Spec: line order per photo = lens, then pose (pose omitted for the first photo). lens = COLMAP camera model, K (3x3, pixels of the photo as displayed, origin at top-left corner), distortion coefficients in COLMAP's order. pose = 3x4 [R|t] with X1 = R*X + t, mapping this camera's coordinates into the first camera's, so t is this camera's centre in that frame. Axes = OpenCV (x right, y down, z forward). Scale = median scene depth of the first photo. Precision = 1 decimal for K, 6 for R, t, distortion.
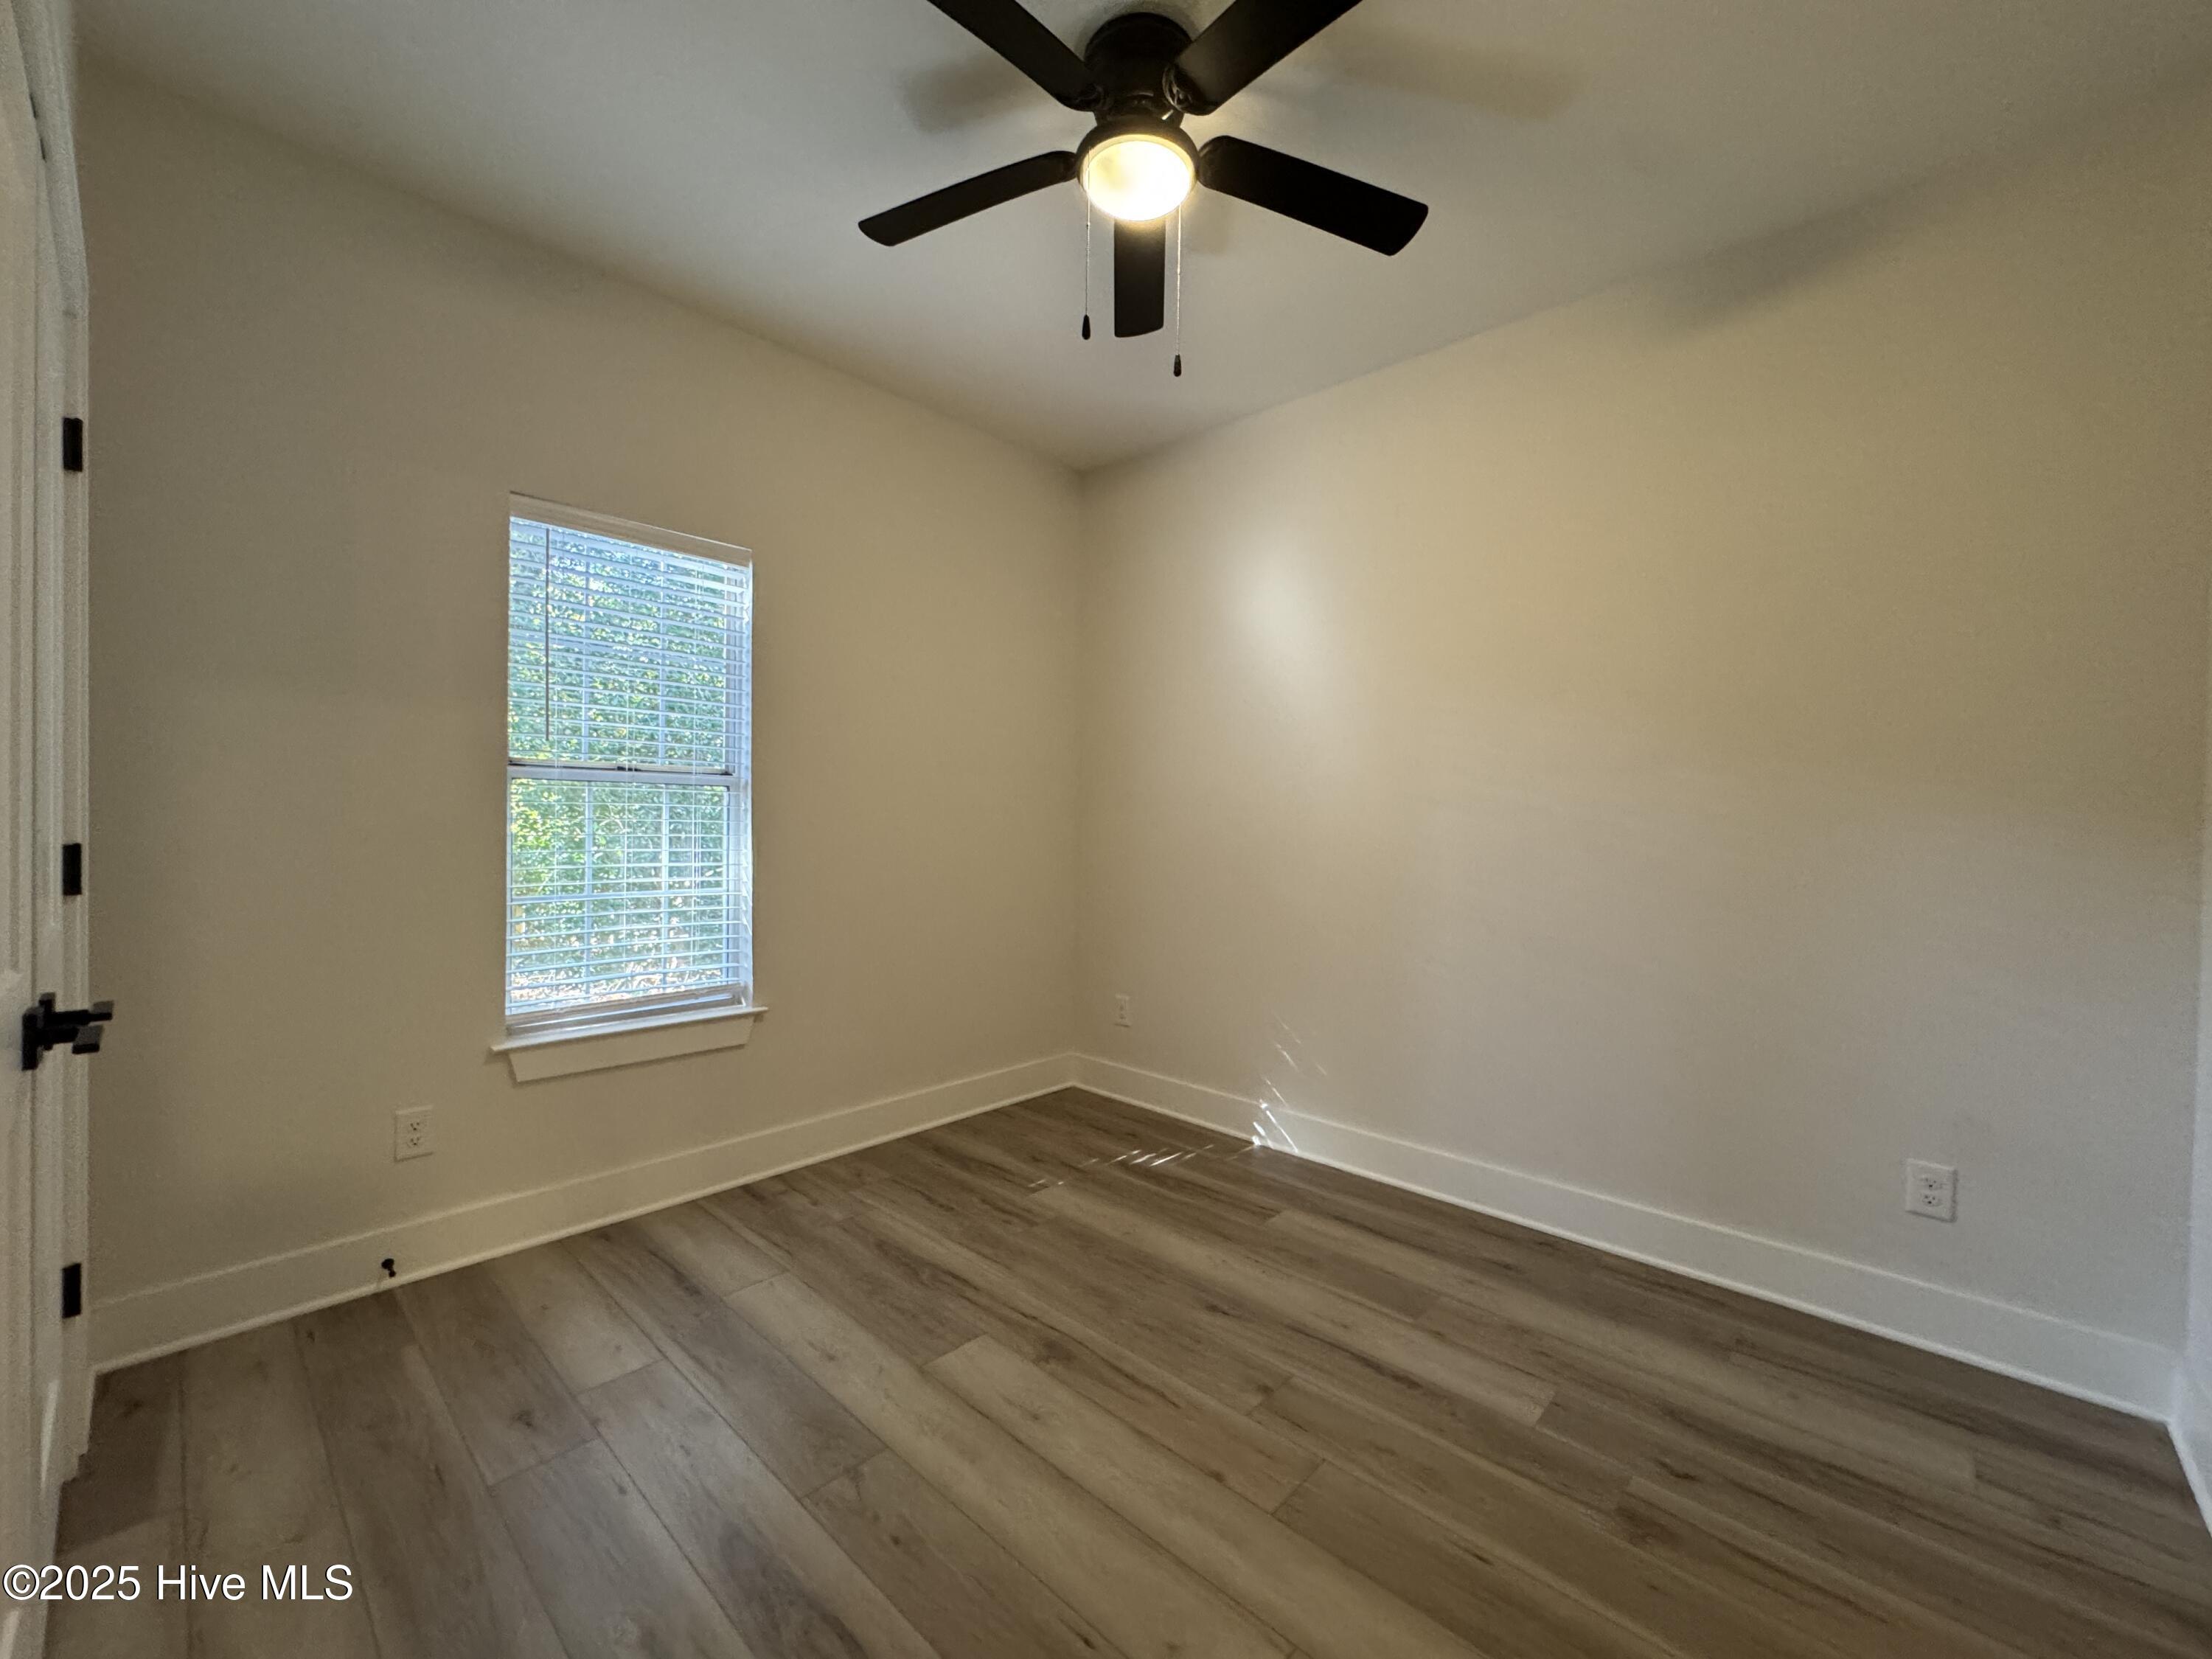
lens RADIAL K [[884.1, 0, 1106.1], [0, 884.1, 831.5], [0, 0, 1]] dist [-0.003189, 0.000168]
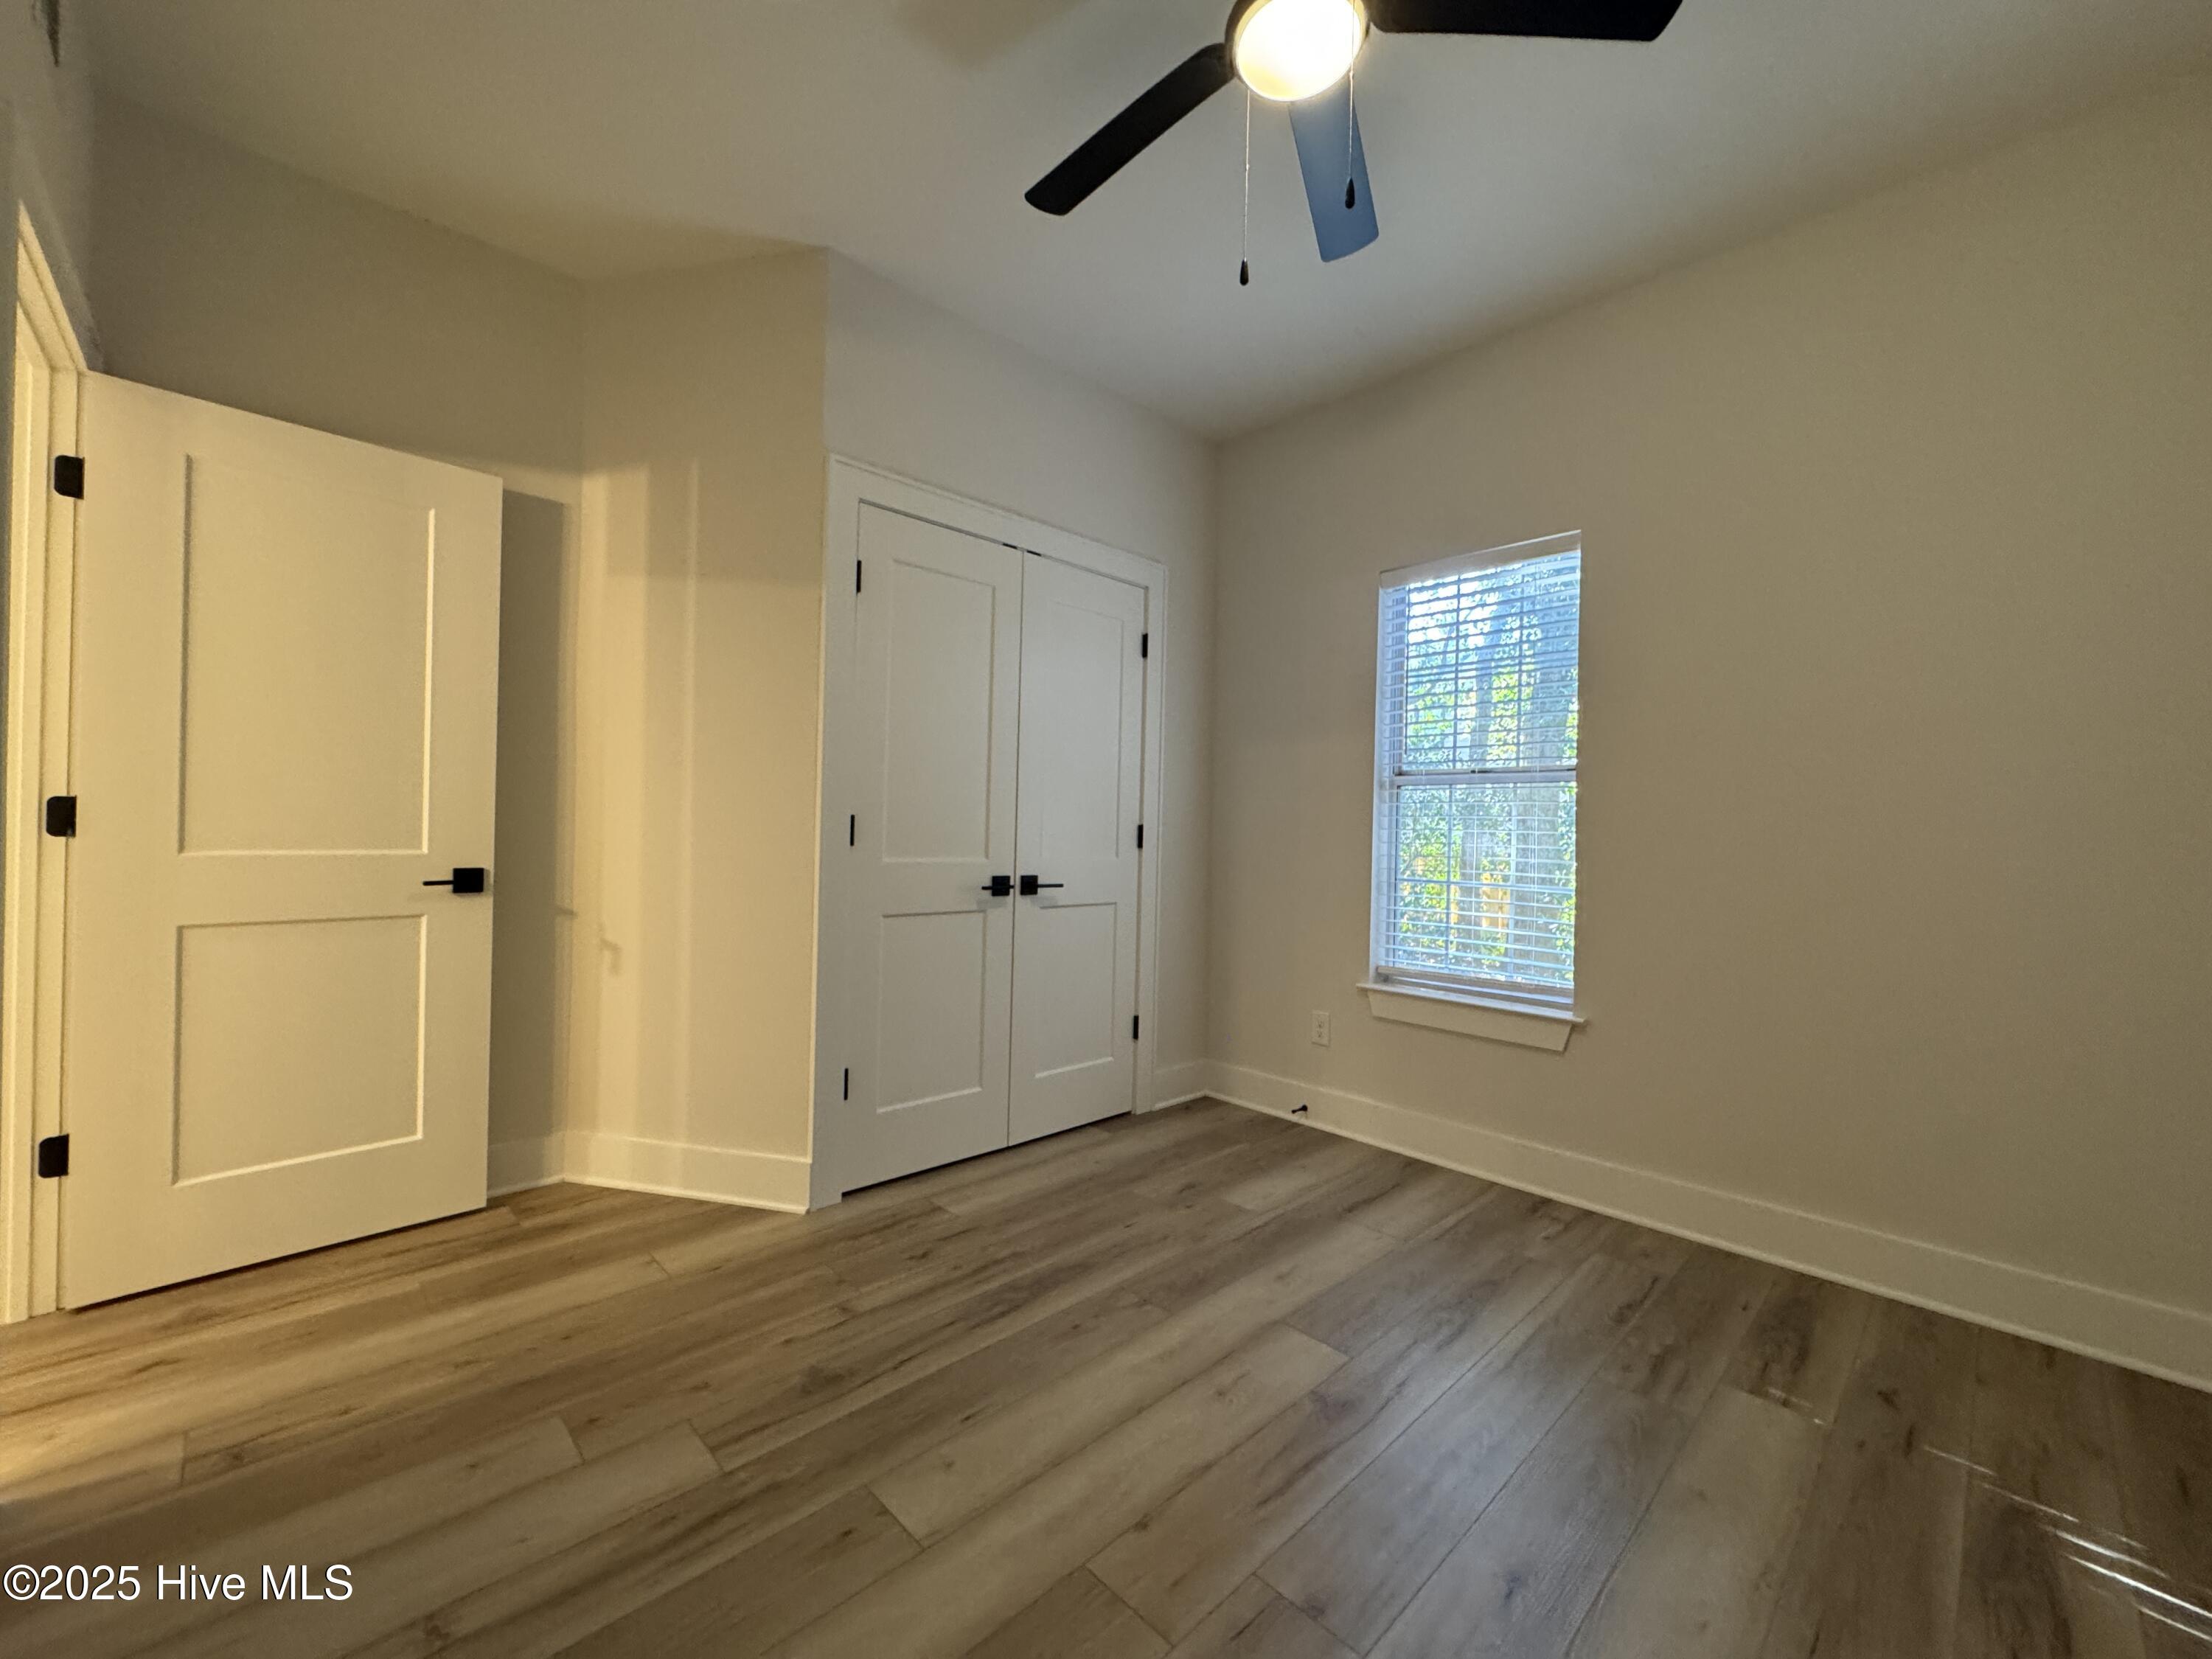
lens RADIAL K [[884.1, 0, 1106.1], [0, 884.1, 831.5], [0, 0, 1]] dist [-0.003189, 0.000168]
pose [[-0.060685, -0.017273, -0.998007, 0.761729], [-0.035295, 0.999262, -0.015148, 0.048287], [0.997533, 0.034306, -0.061250, 0.754271]]
